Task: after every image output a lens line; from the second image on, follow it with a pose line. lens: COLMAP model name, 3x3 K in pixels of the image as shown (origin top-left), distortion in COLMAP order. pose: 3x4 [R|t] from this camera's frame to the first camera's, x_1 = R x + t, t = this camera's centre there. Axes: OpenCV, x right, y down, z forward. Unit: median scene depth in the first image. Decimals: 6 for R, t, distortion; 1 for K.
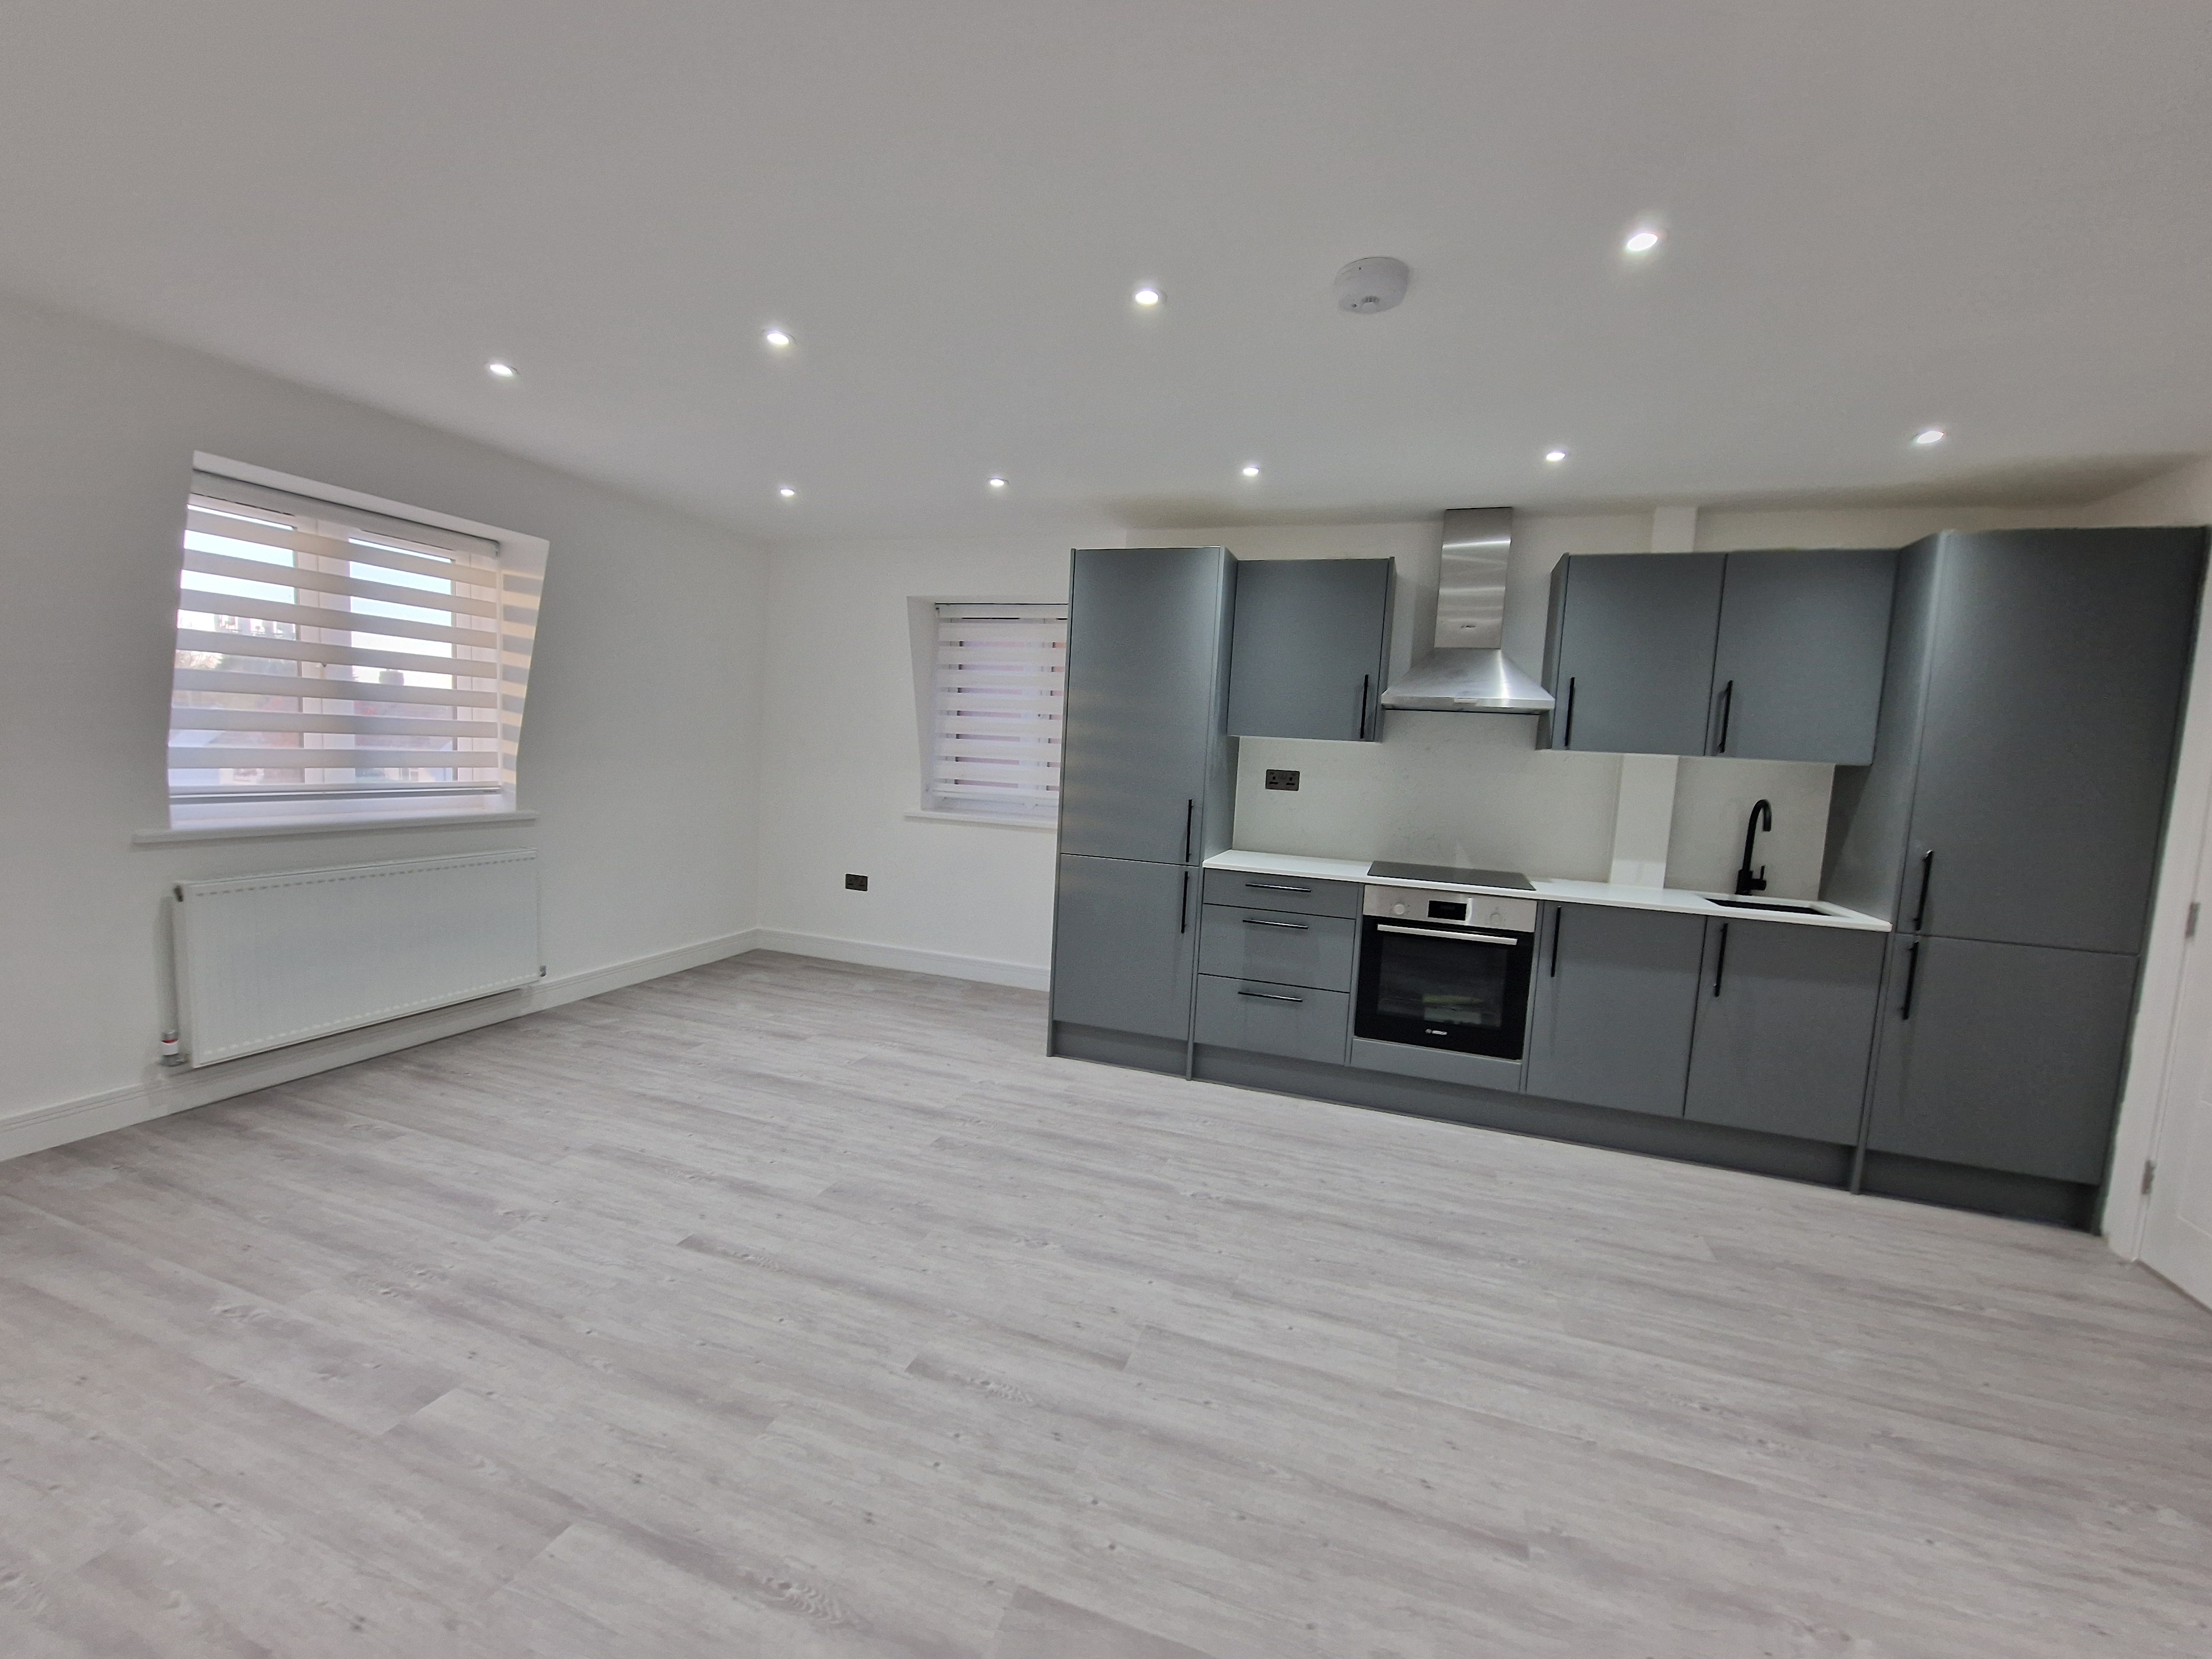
lens RADIAL K [[894.3, 0, 1107.6], [0, 894.3, 830.3], [0, 0, 1]] dist [0.001968, -0.002874]
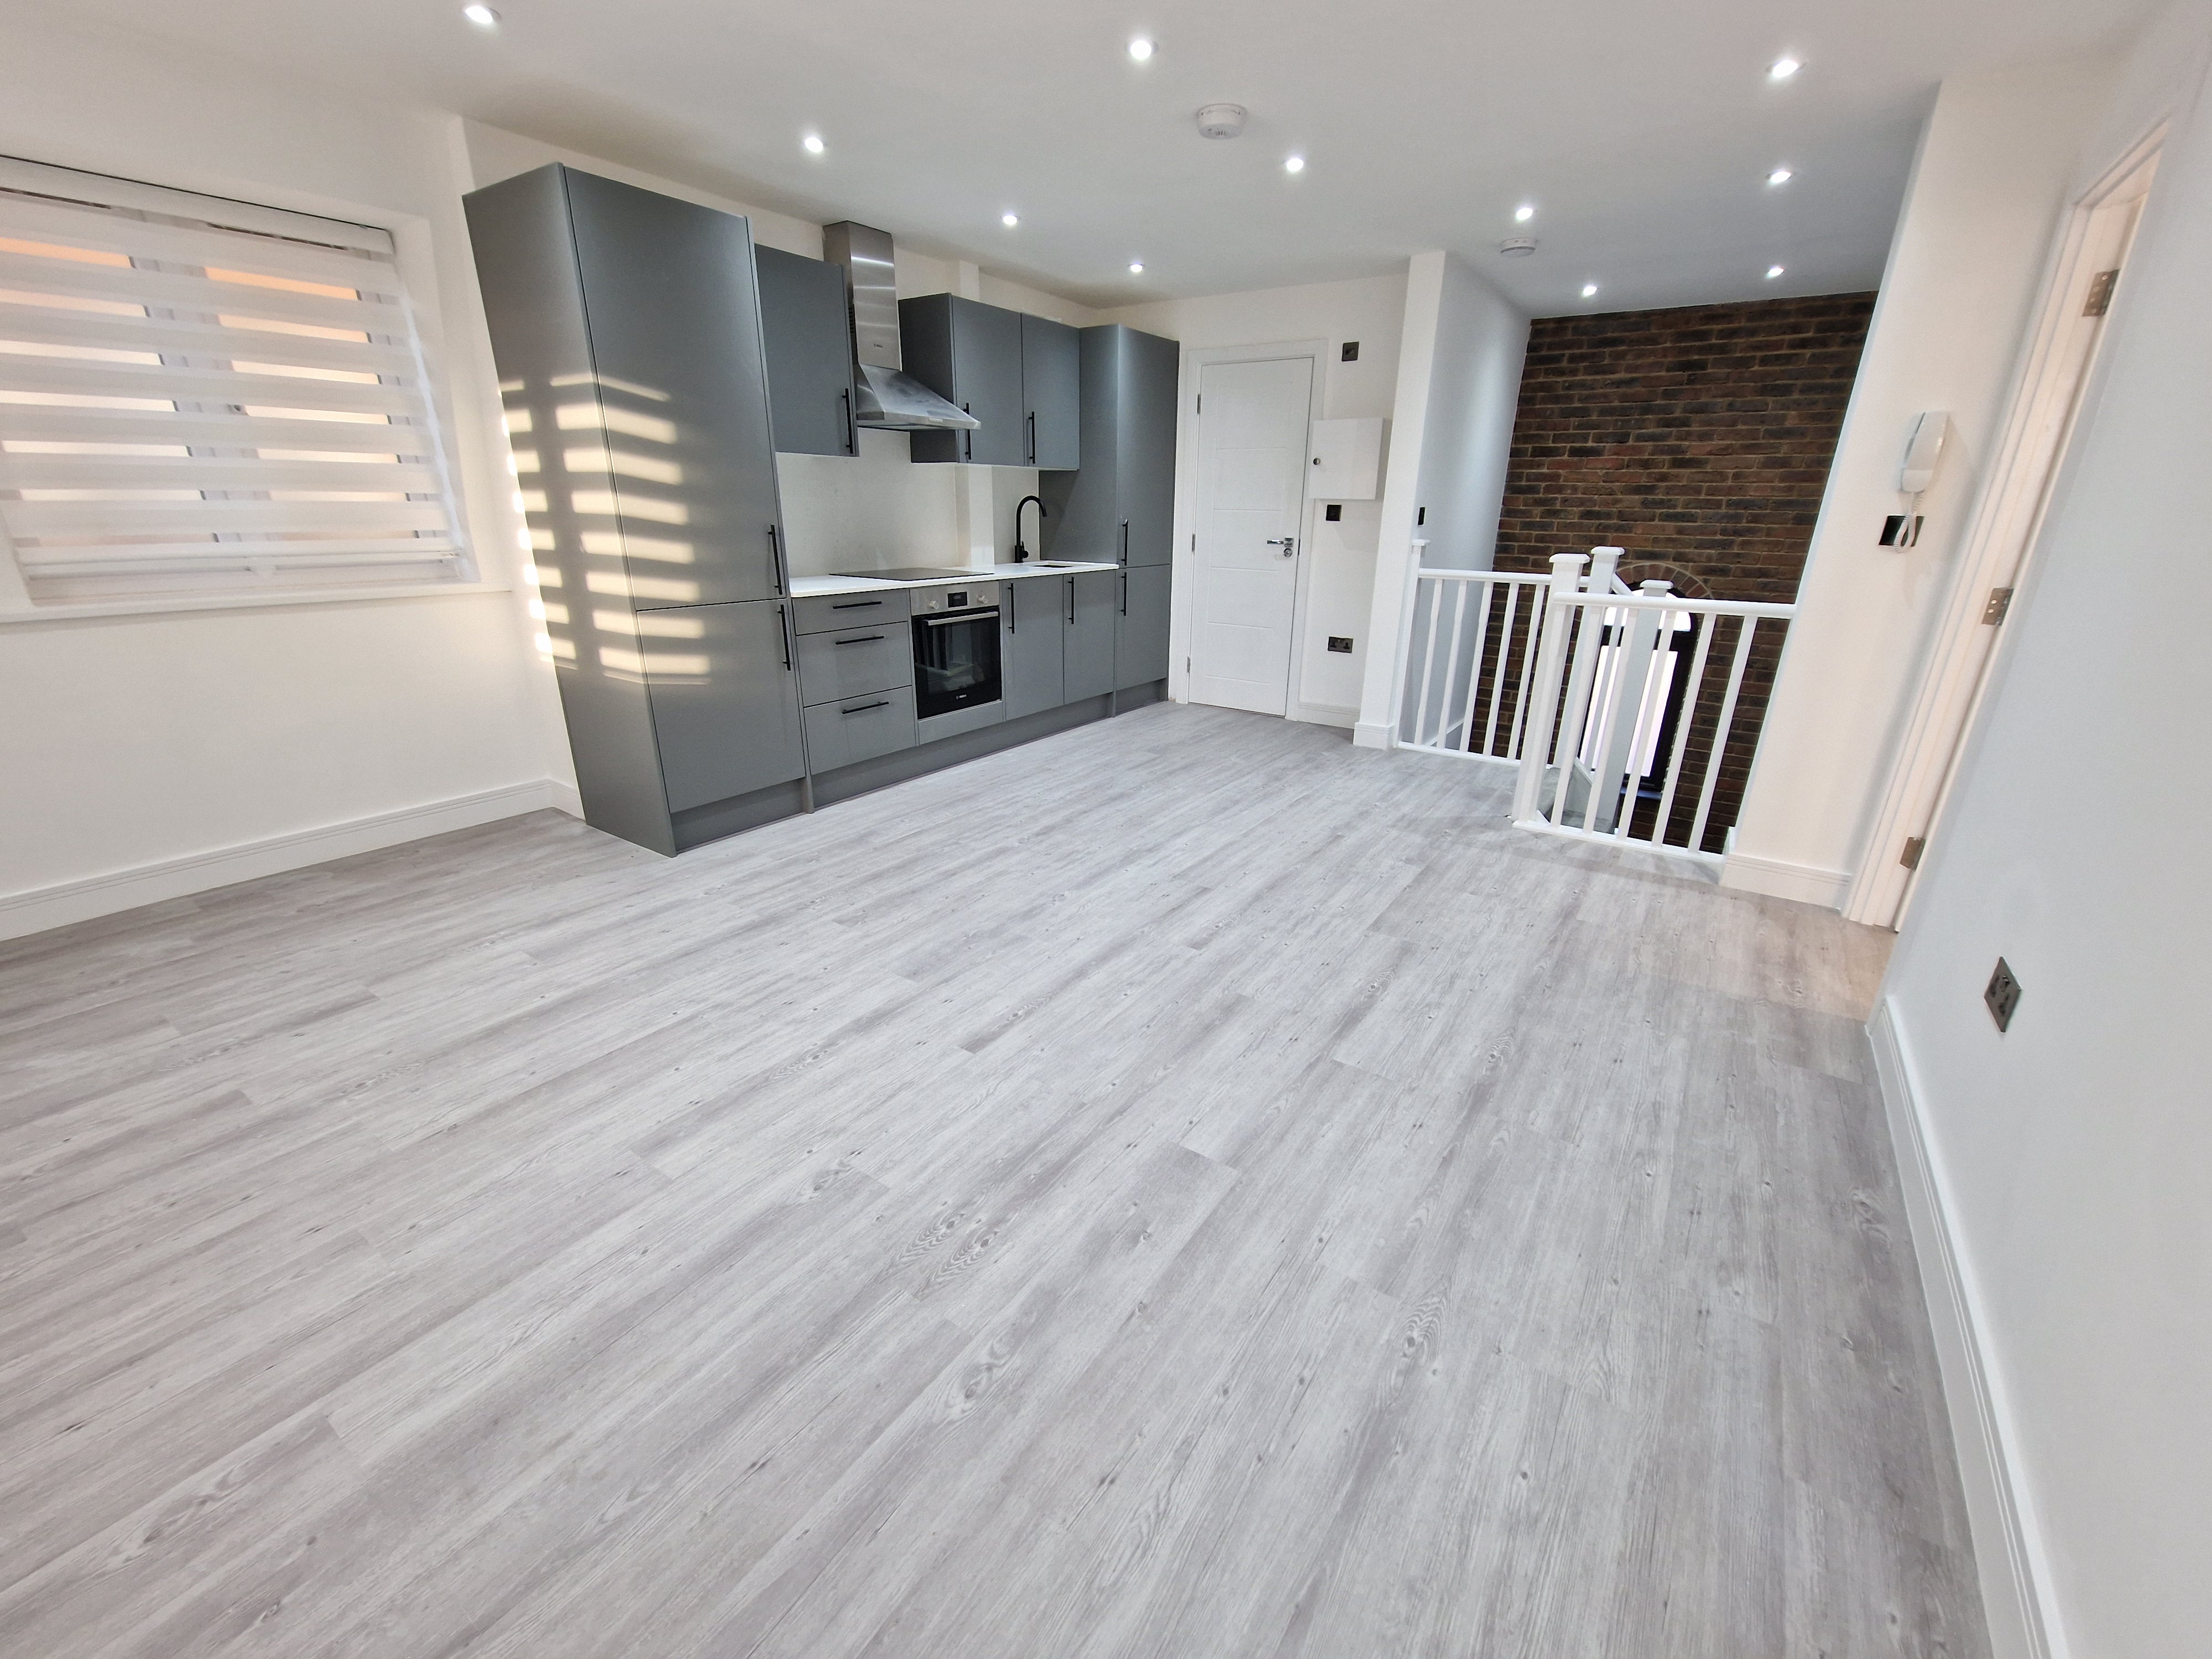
lens RADIAL K [[894.3, 0, 1111.9], [0, 894.3, 827.5], [0, 0, 1]] dist [0.001968, -0.002874]
pose [[0.275761, -0.375742, 0.884745, -0.971996], [0.088954, 0.926459, 0.365732, -0.067038], [-0.957101, -0.022153, 0.288905, 0.495526]]
